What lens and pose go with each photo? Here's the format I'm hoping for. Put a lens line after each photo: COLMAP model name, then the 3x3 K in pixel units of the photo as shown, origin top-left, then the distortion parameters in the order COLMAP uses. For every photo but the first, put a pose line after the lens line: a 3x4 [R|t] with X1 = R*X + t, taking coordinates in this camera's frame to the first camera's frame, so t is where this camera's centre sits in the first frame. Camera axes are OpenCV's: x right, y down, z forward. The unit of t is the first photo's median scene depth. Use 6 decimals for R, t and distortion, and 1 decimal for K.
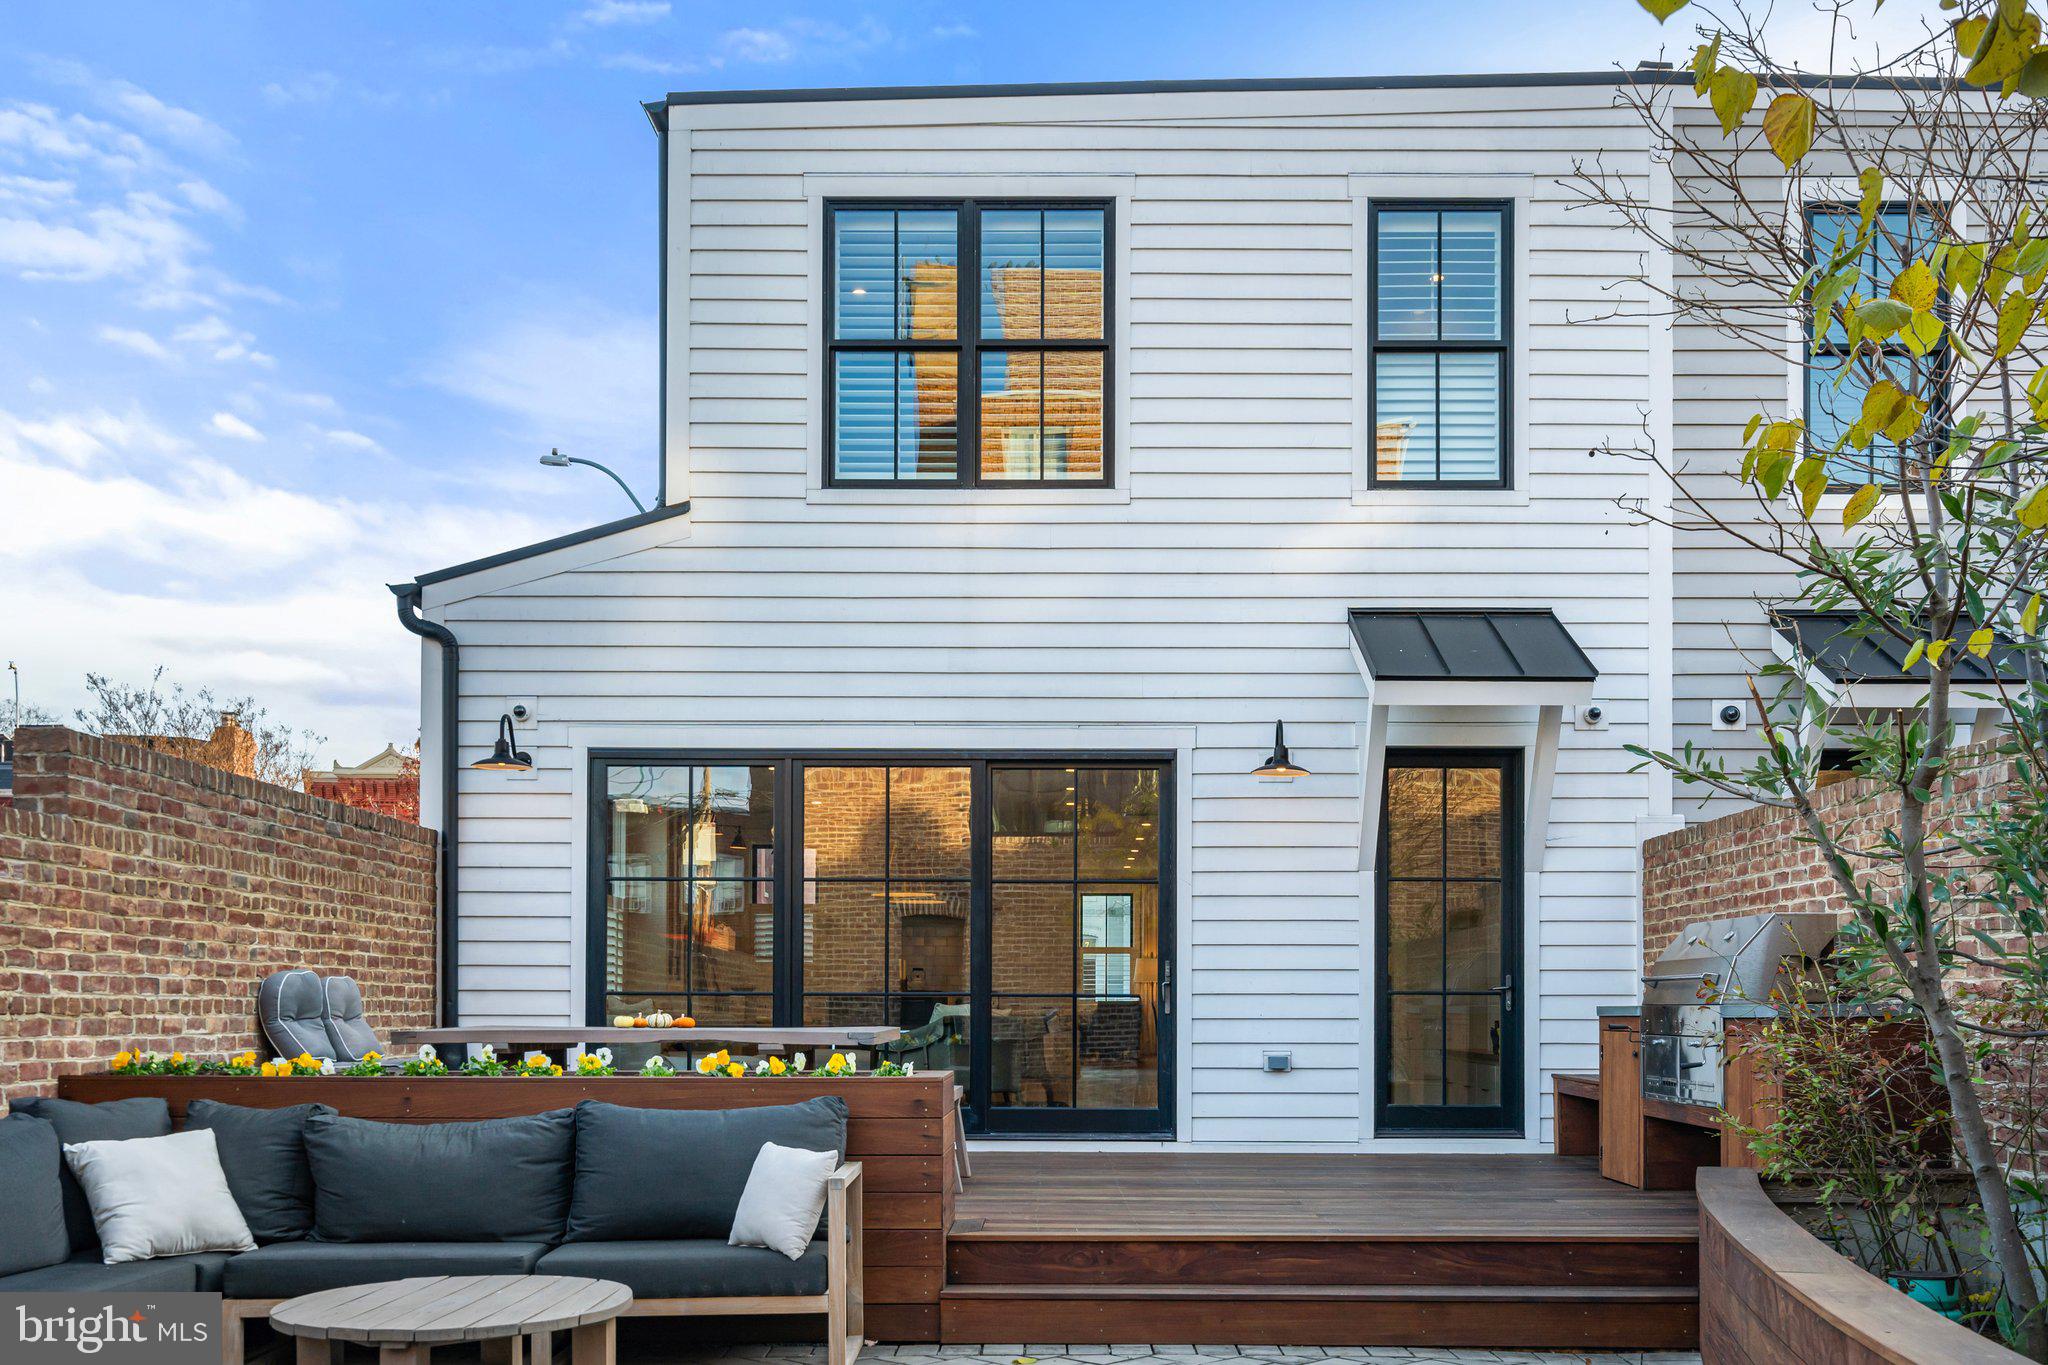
lens RADIAL K [[1965.4, 0, 1120.7], [0, 1965.4, 1004.0], [0, 0, 1]] dist [0.005431, -0.013275]
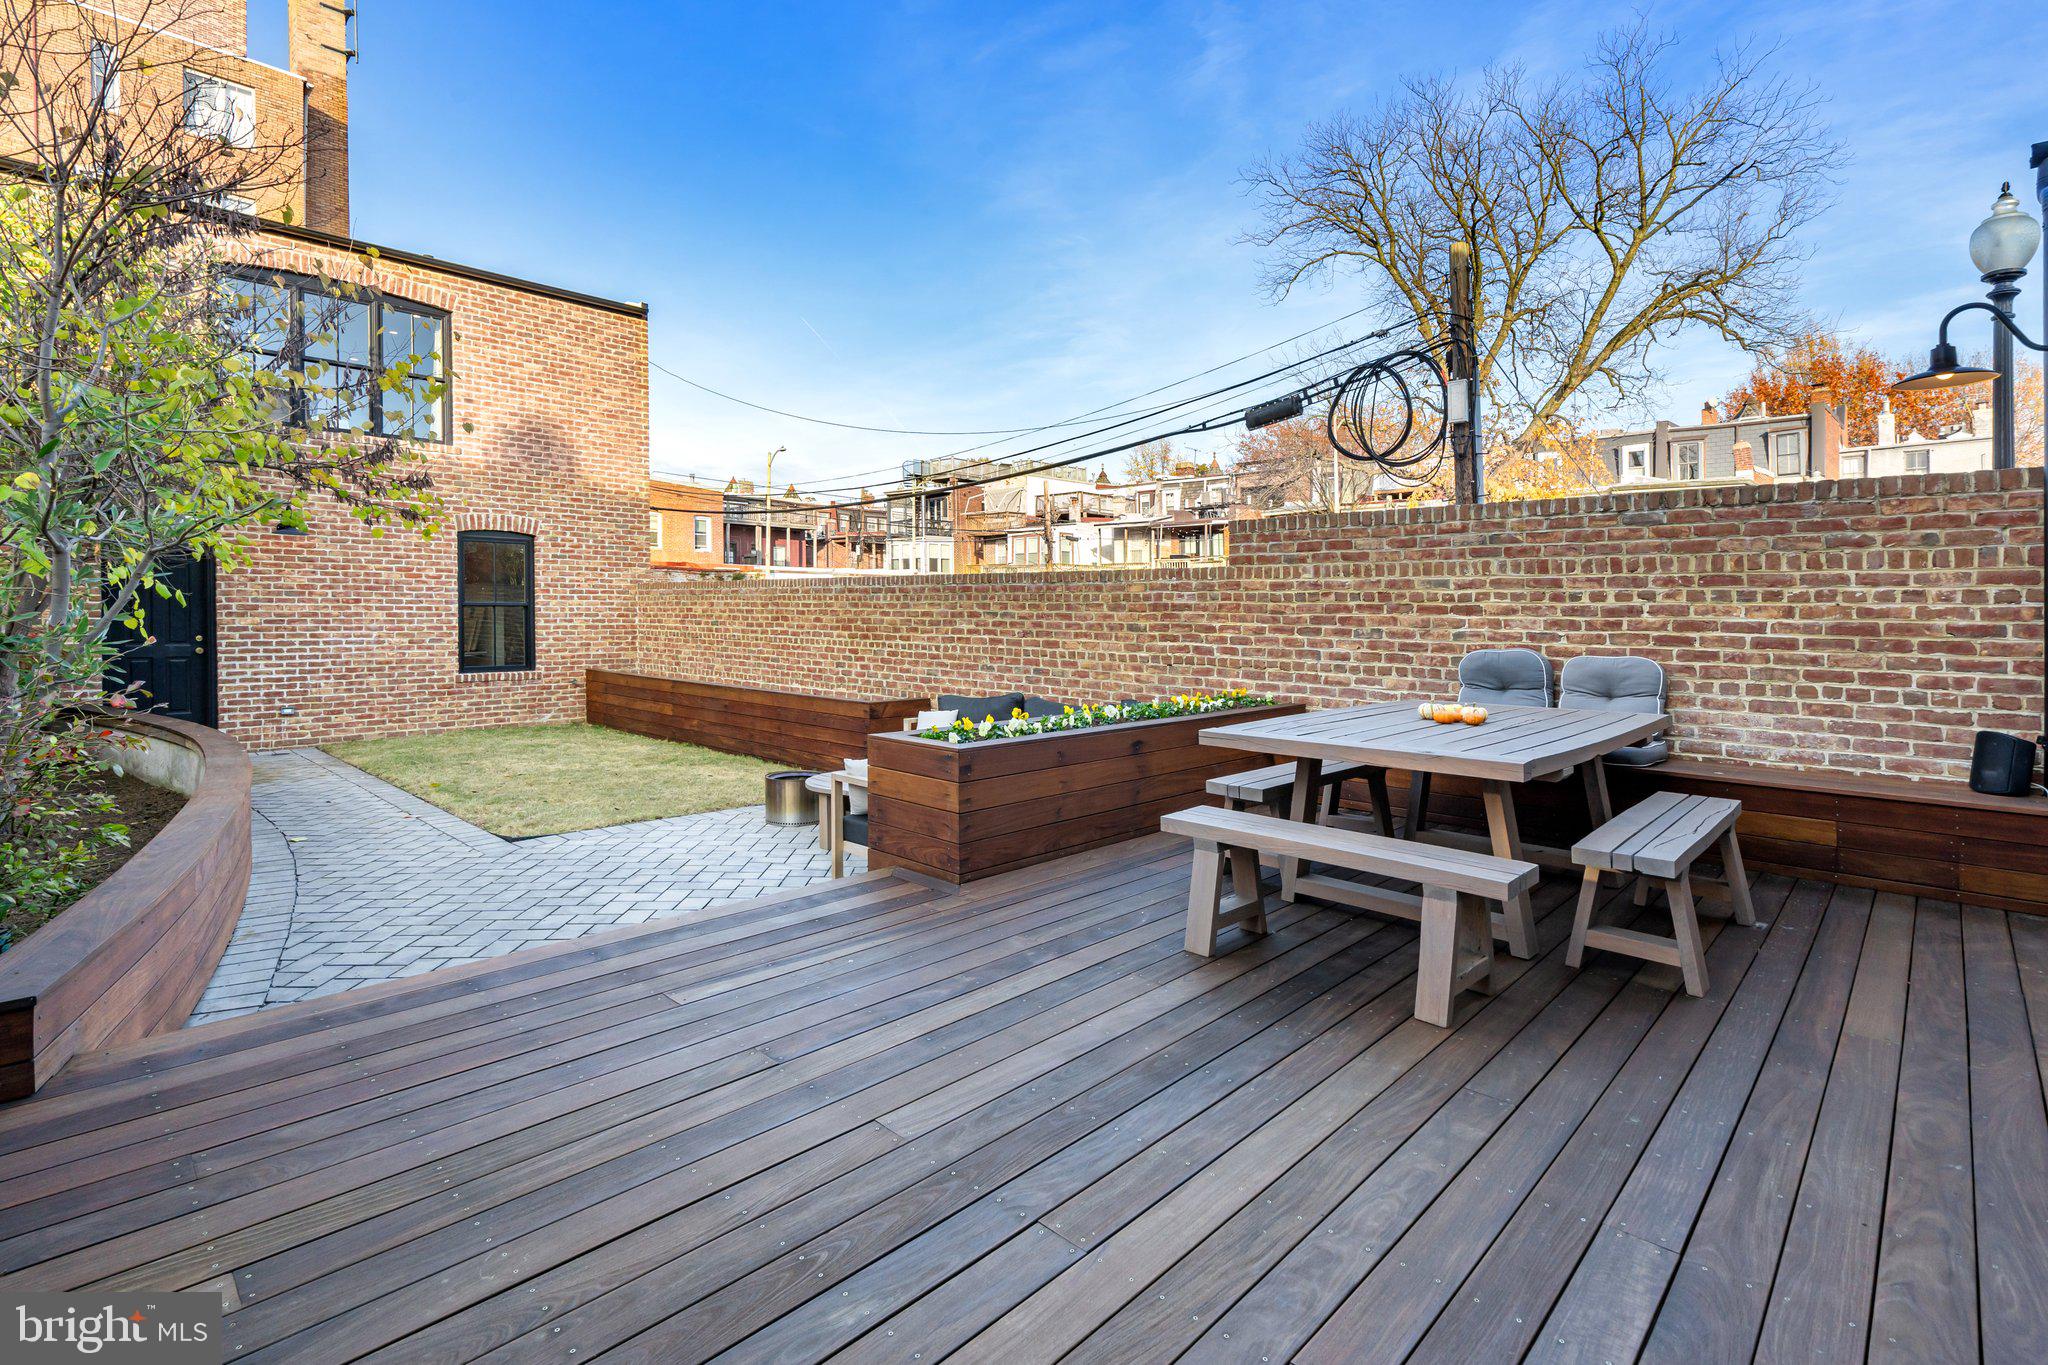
lens RADIAL K [[969.0, 0, 1034.8], [0, 969.0, 678.3], [0, 0, 1]] dist [-0.003503, -0.000256]
pose [[-0.703193, 0.045428, -0.709546, 0.238641], [-0.006905, 0.997473, 0.070705, -0.042223], [0.710965, 0.054619, -0.701103, 1.290690]]
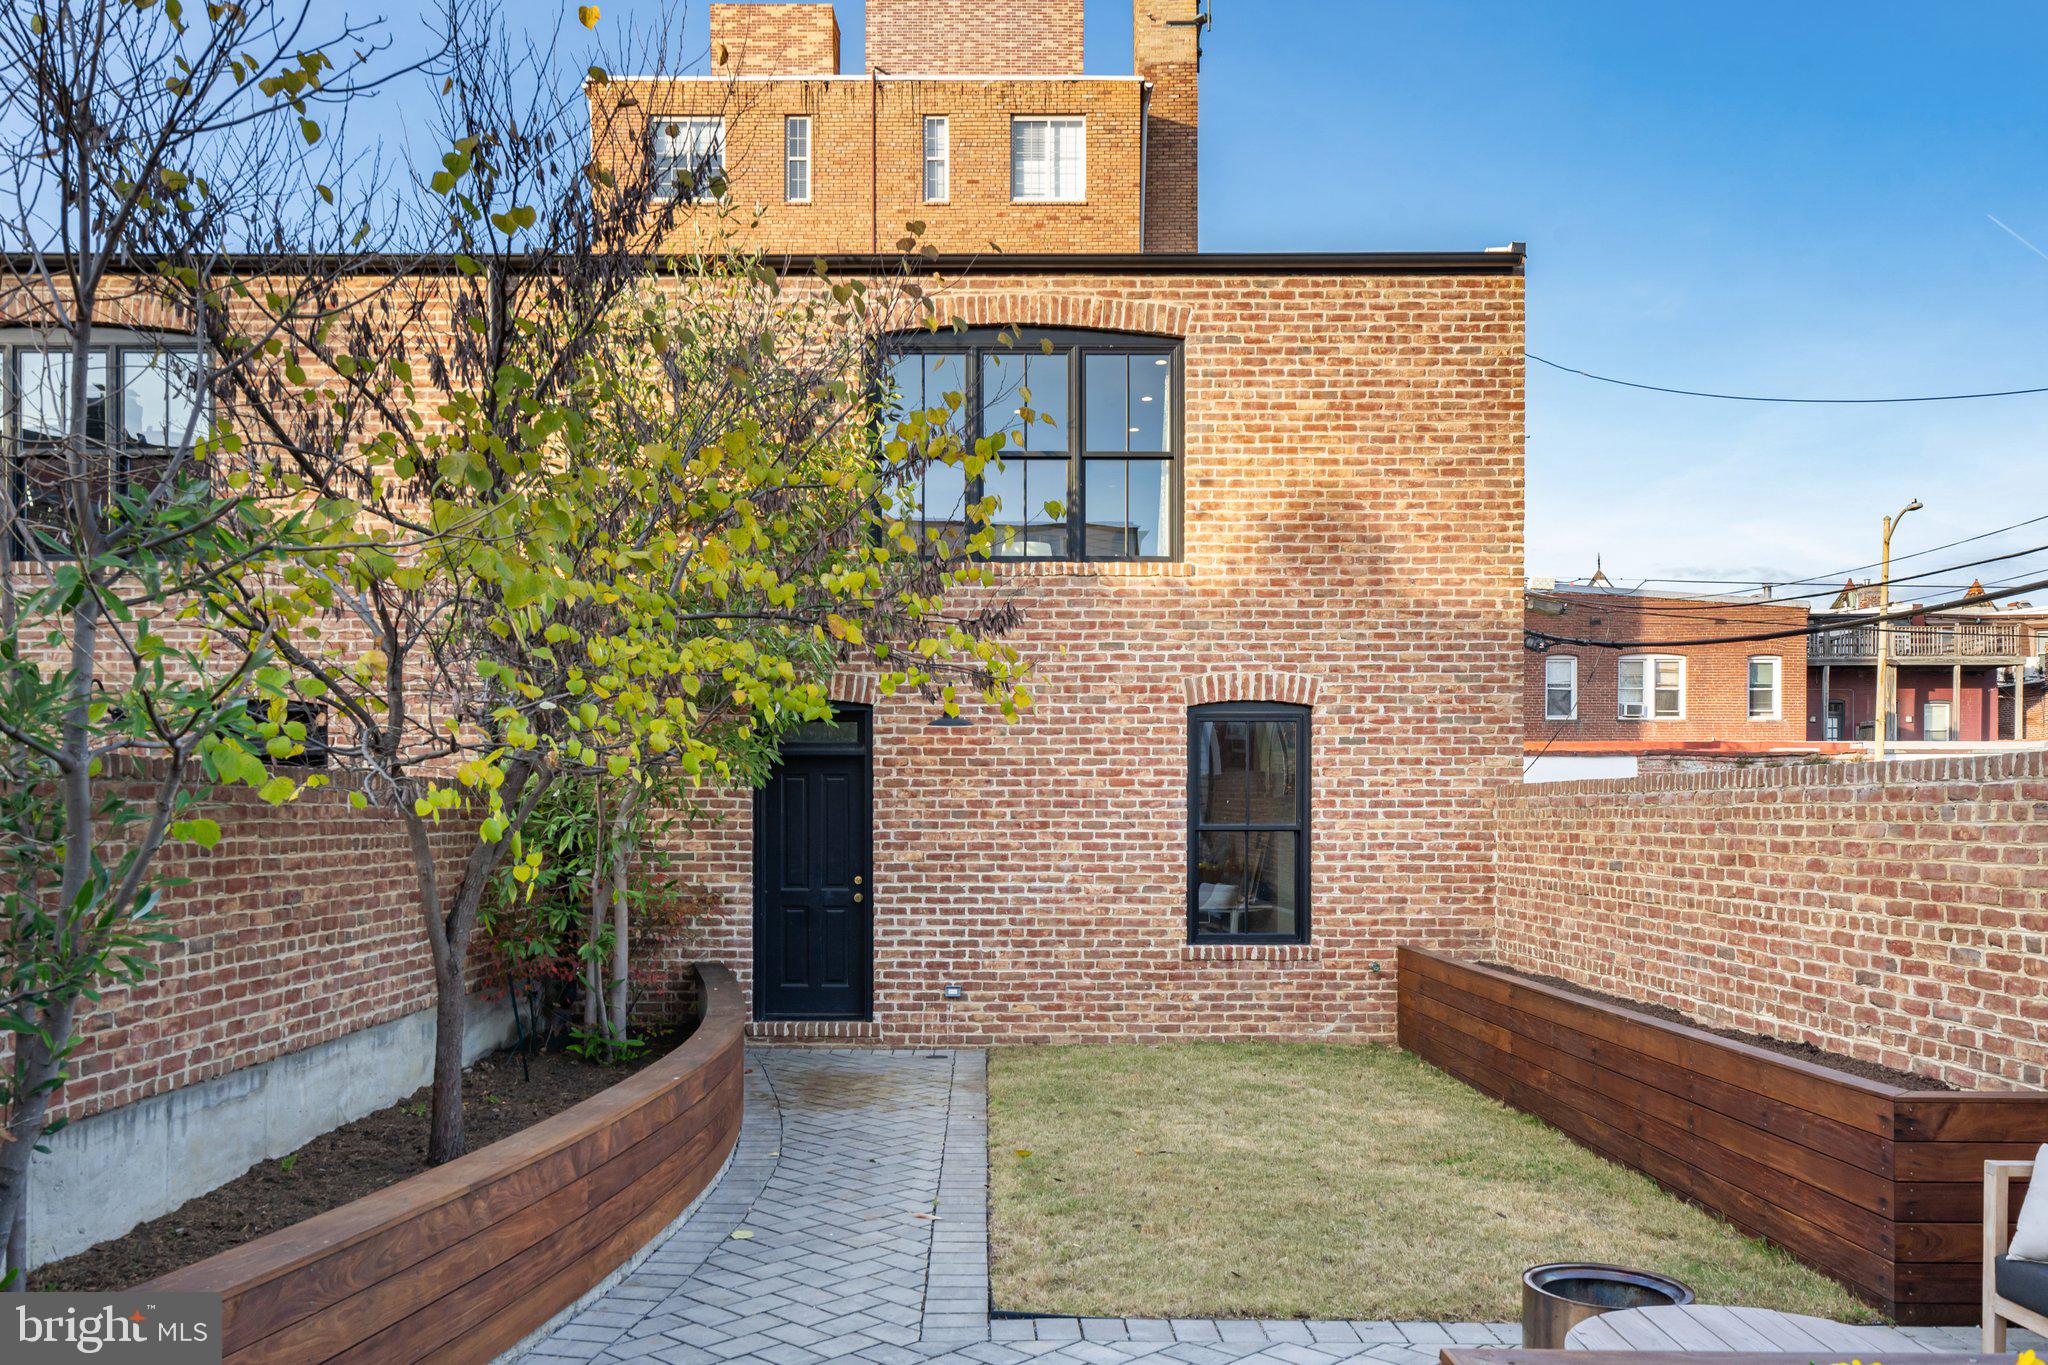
lens RADIAL K [[1582.2, 0, 968.1], [0, 1582.2, 883.0], [0, 0, 1]] dist [0.006026, 0.005769]
pose [[-0.999604, -0.000120, 0.028129, -0.017393], [0.001004, 0.999201, 0.039946, -0.051899], [-0.028111, 0.039959, -0.998806, 1.078718]]
